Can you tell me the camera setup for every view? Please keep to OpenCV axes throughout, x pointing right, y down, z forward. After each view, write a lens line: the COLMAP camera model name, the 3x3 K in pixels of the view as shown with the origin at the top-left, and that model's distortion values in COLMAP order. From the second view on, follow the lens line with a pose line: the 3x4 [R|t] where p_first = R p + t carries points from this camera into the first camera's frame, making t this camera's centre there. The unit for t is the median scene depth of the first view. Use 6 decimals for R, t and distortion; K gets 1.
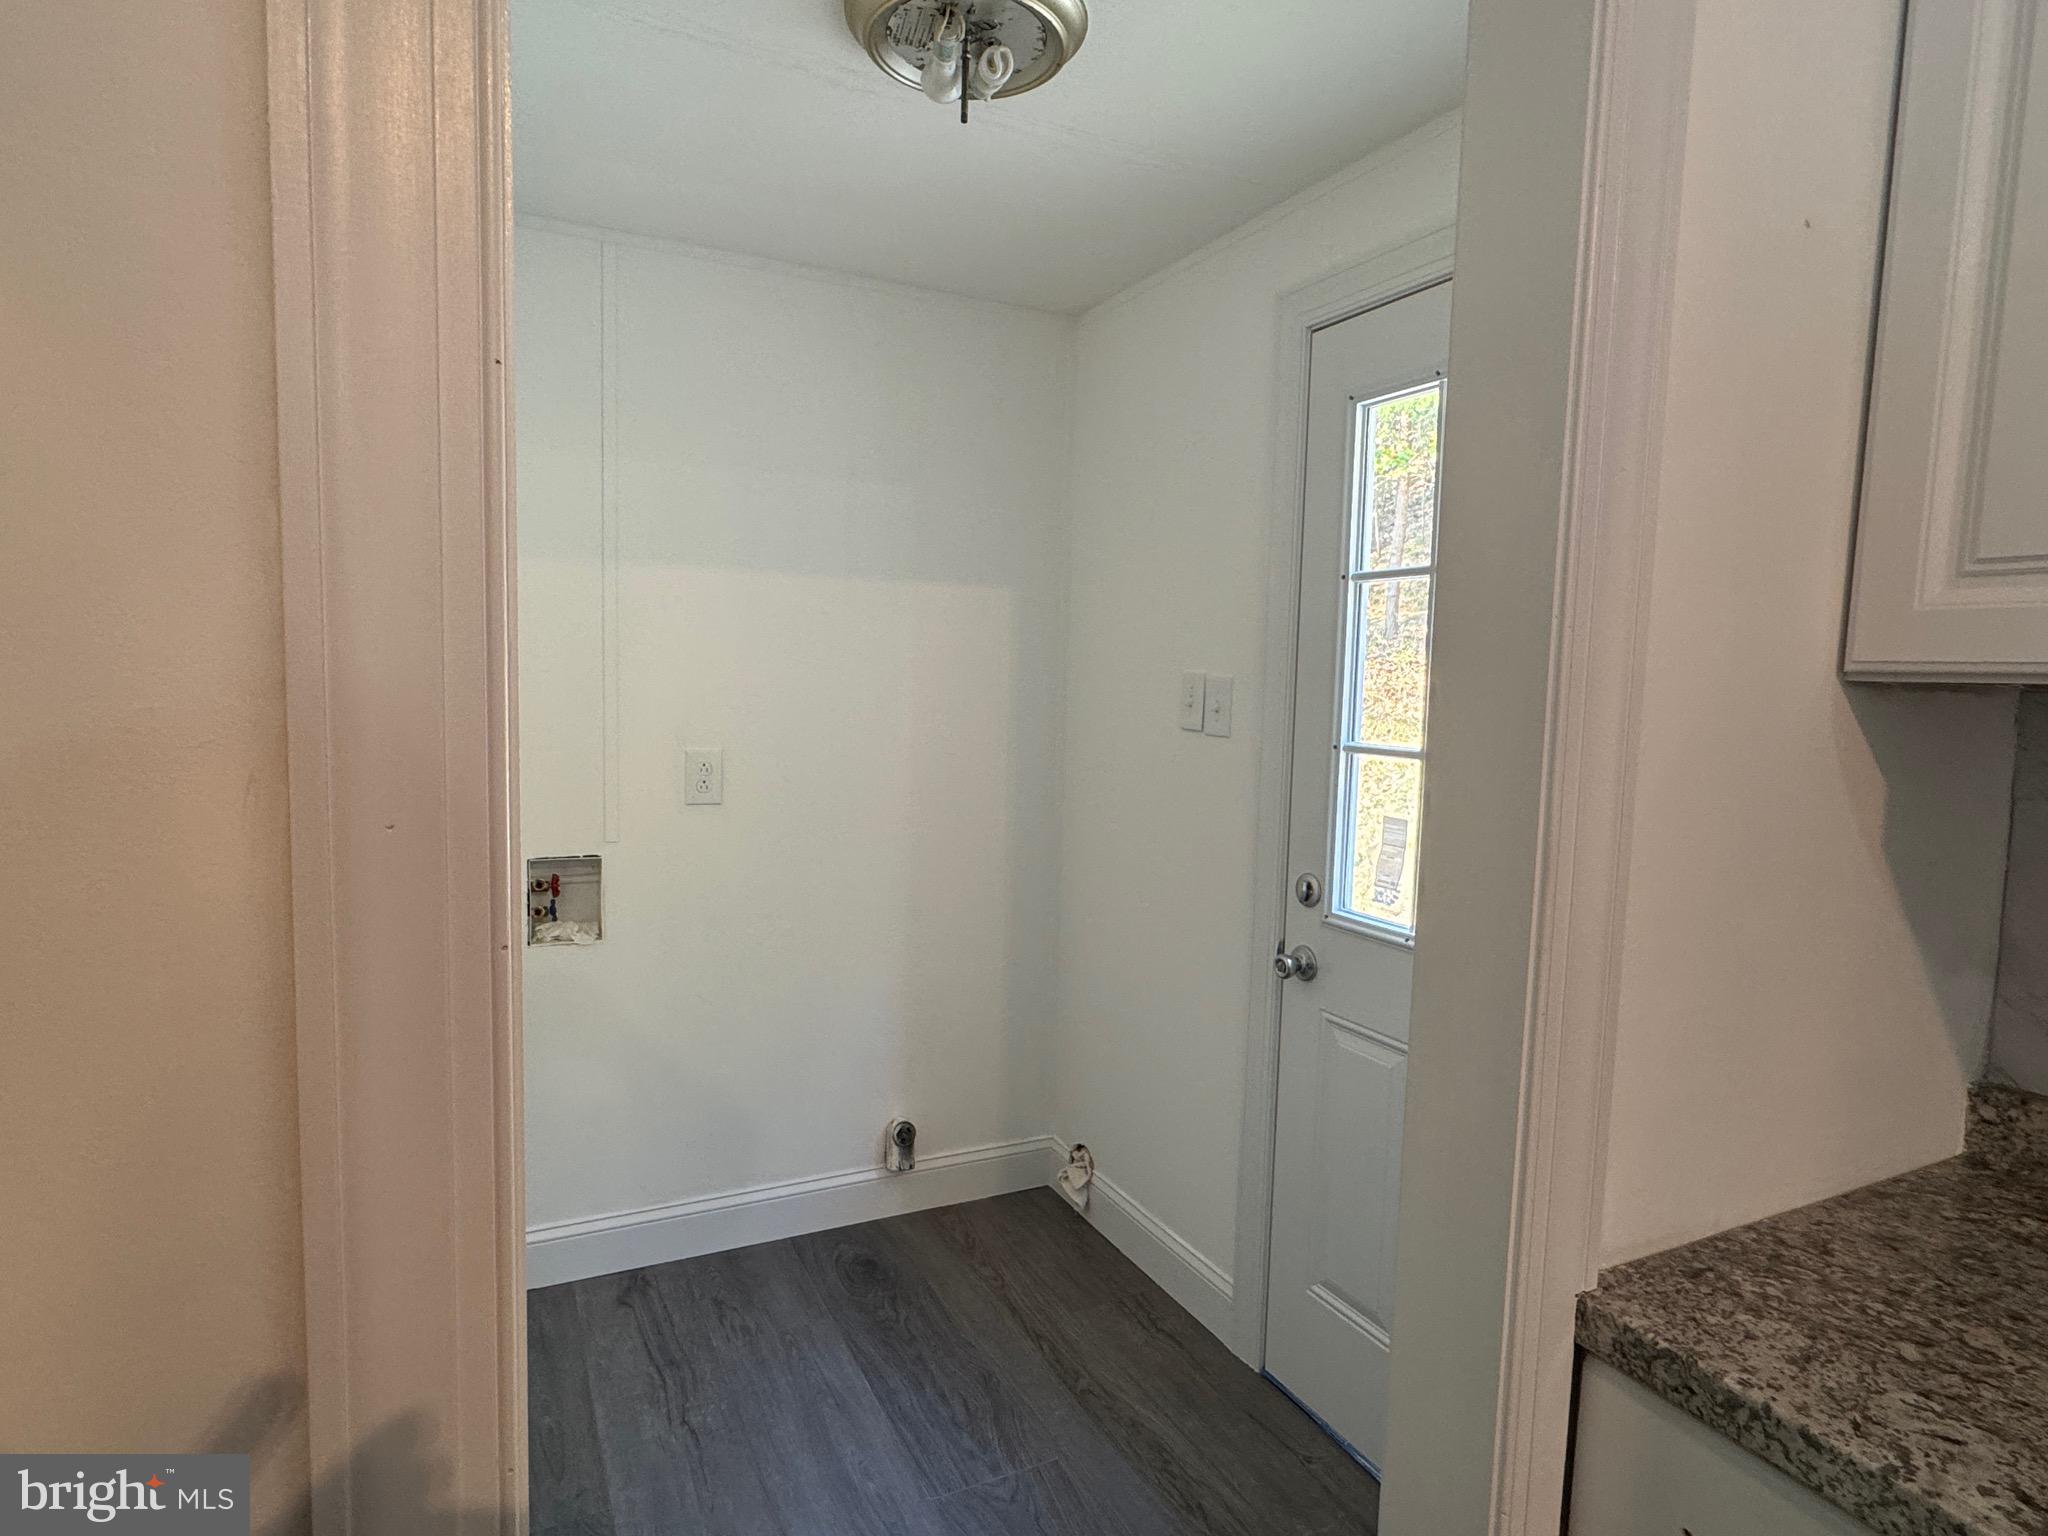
lens RADIAL K [[1103.7, 0, 1022.5], [0, 1103.7, 770.4], [0, 0, 1]] dist [0.000399, -0.001655]
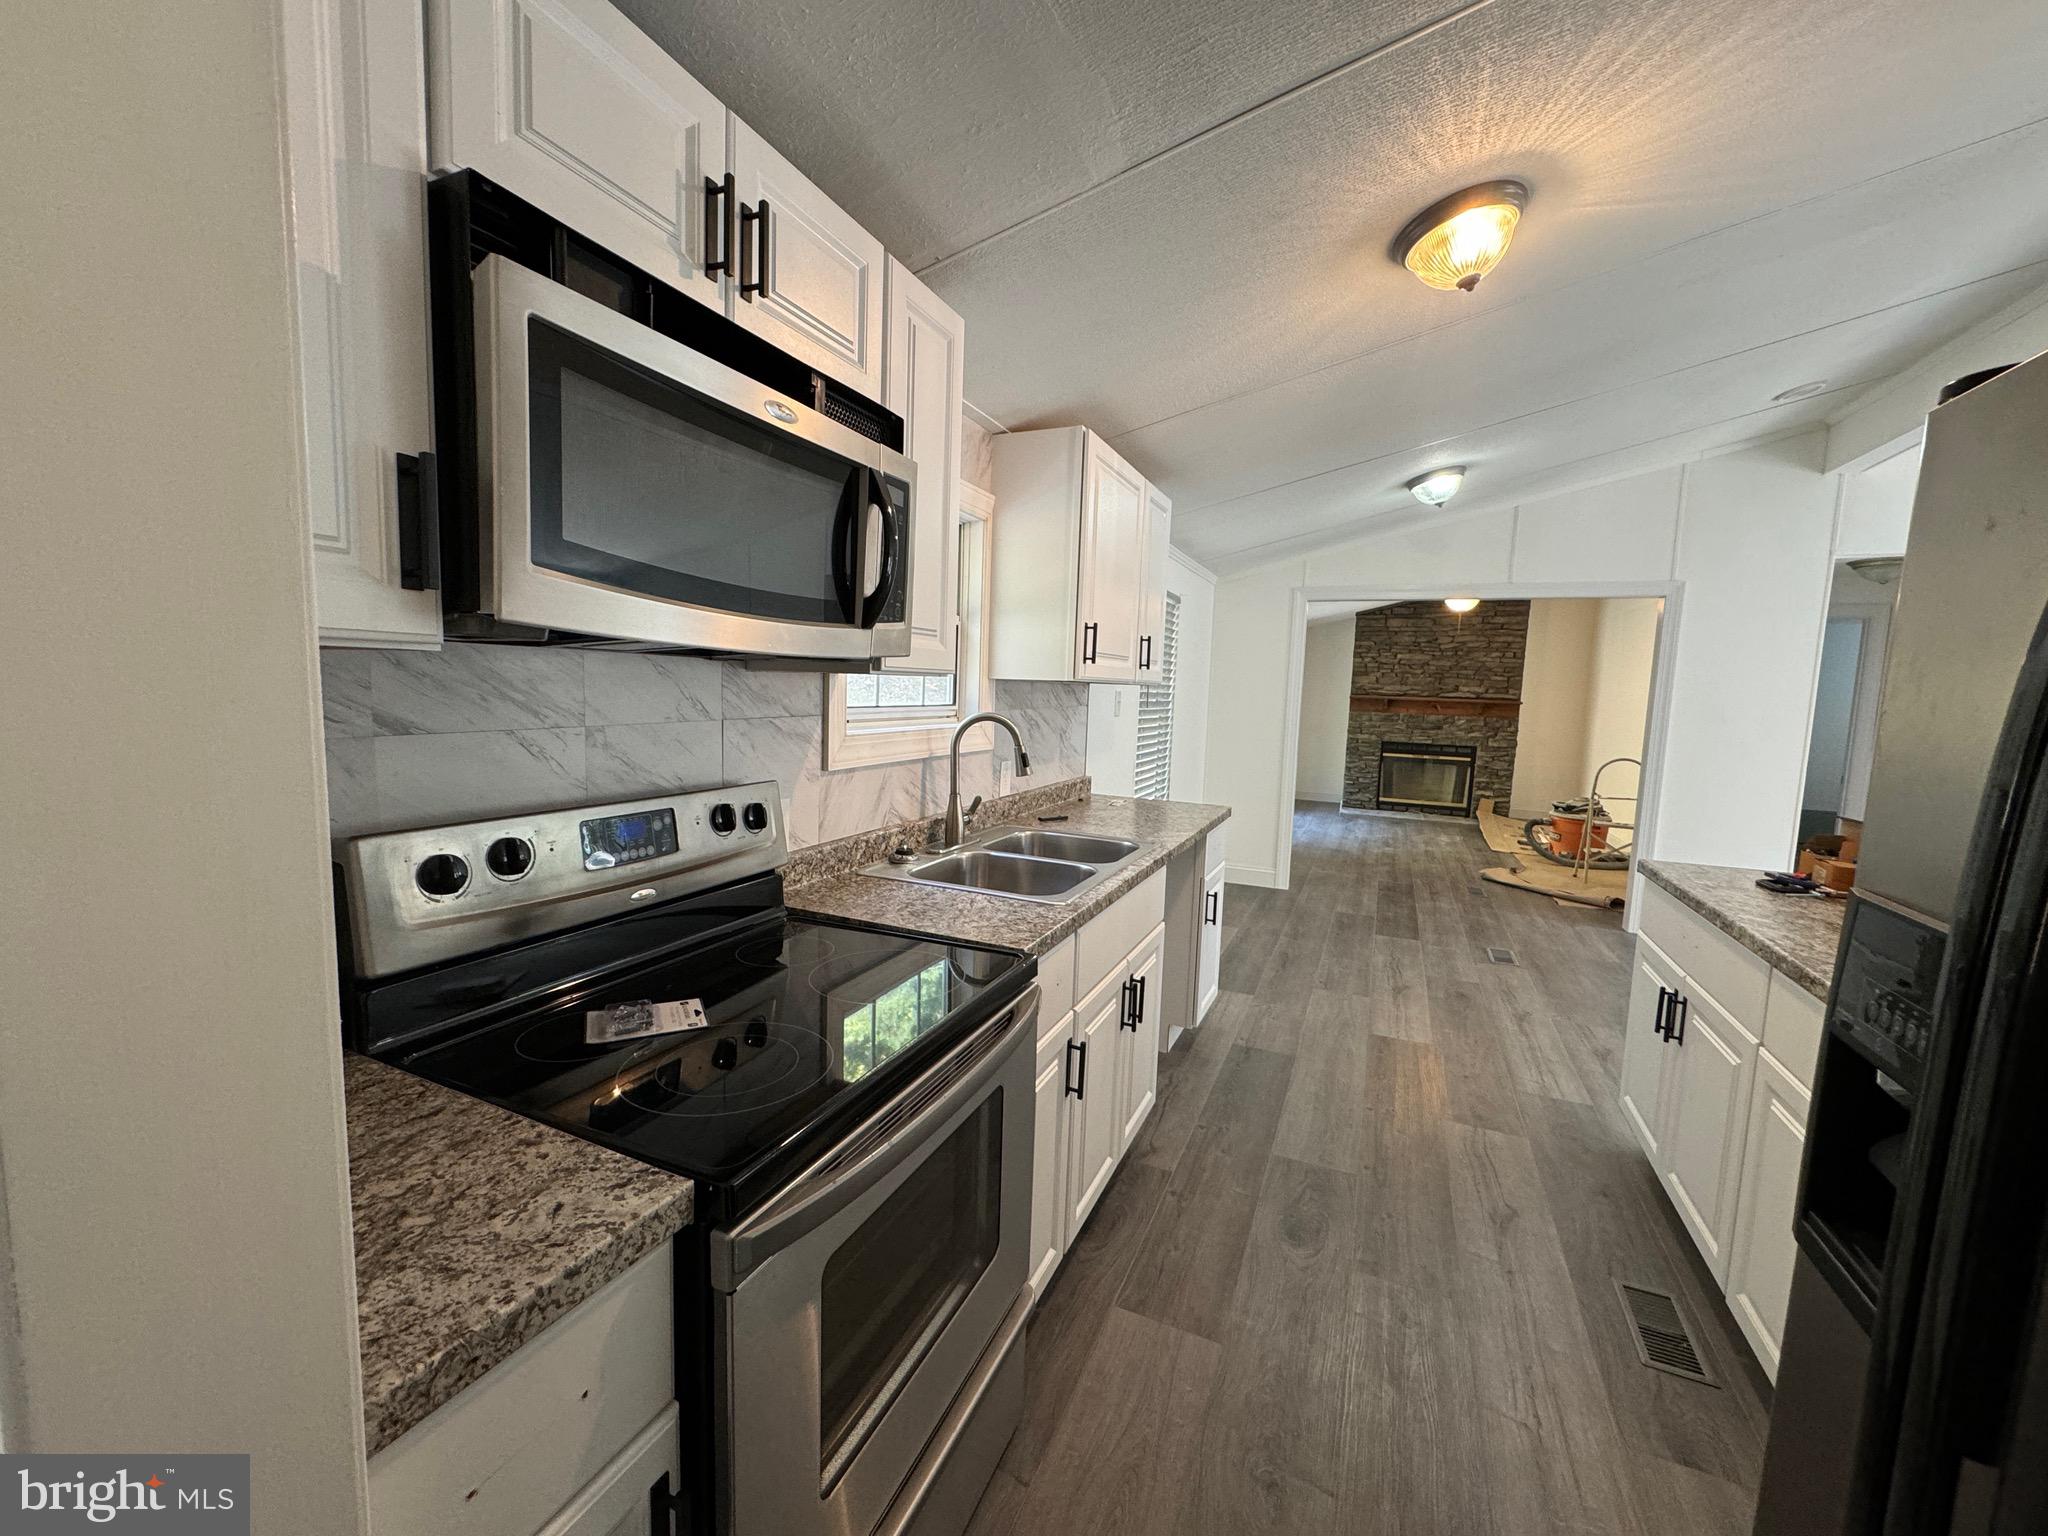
lens RADIAL K [[814.7, 0, 1026.4], [0, 814.7, 767.5], [0, 0, 1]] dist [-0.000337, 0.000143]
pose [[-0.631068, -0.132048, 0.764406, -0.223767], [0.012933, 0.983477, 0.180568, -0.106022], [-0.775619, 0.123837, -0.618934, 1.061568]]
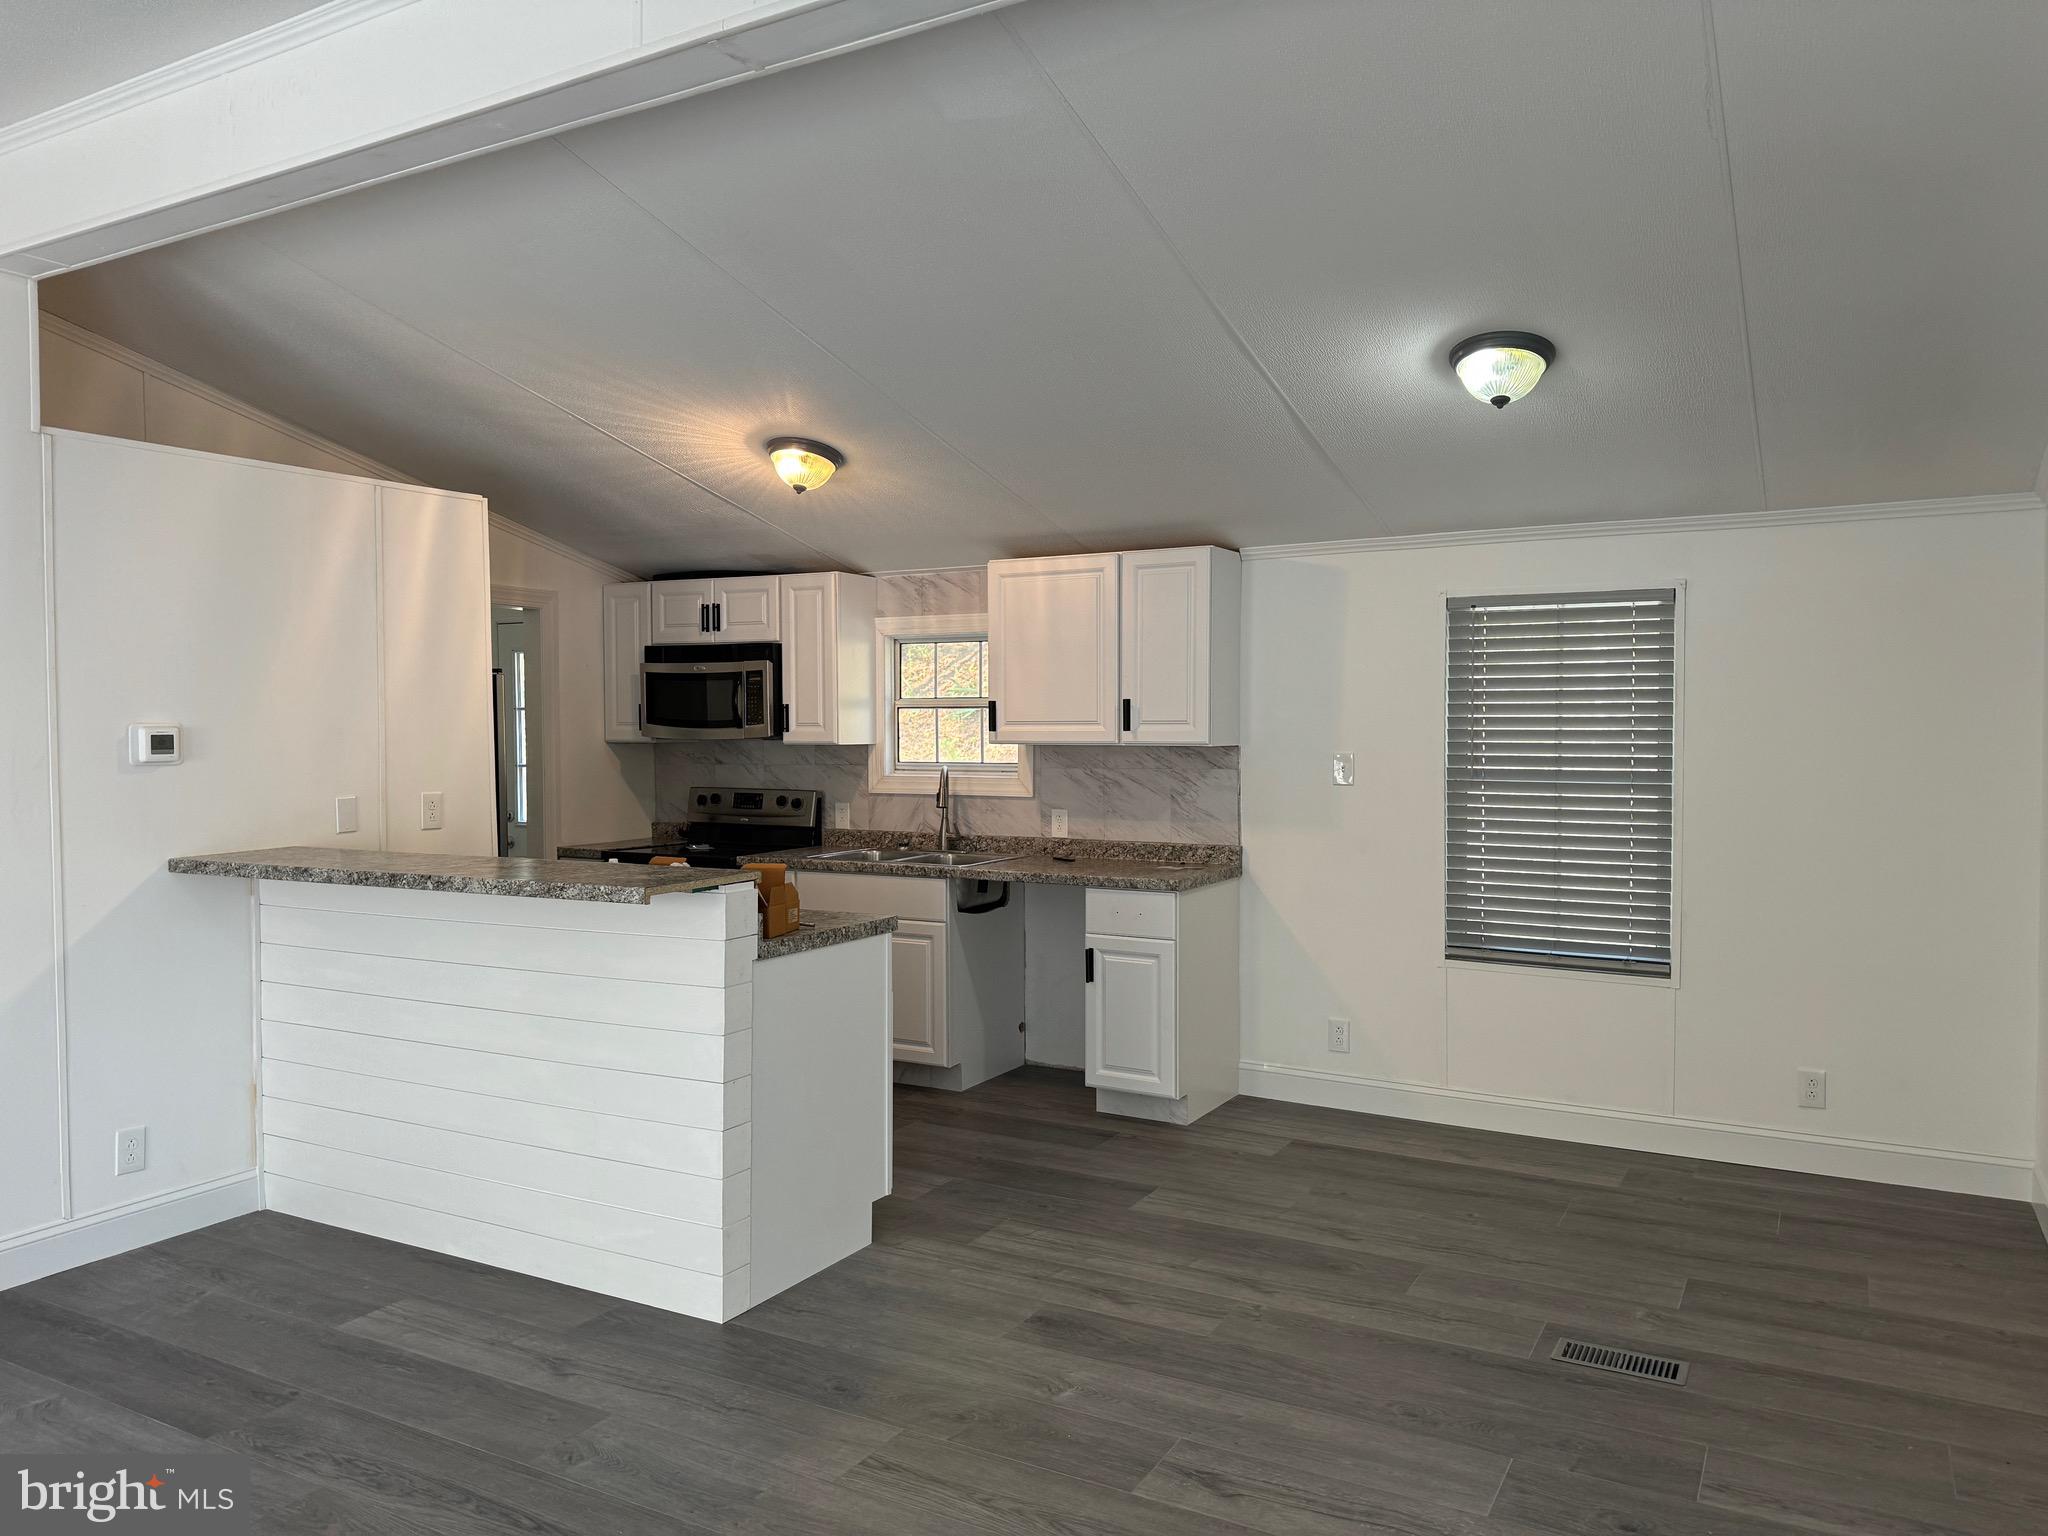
lens RADIAL K [[1439.3, 0, 1015.4], [0, 1439.3, 746.1], [0, 0, 1]] dist [0.048113, -0.063217]
pose [[0.832281, -0.043249, 0.552664, -1.325983], [0.077428, 0.996249, -0.038641, 0.255085], [-0.548920, 0.074951, 0.832508, -4.454523]]
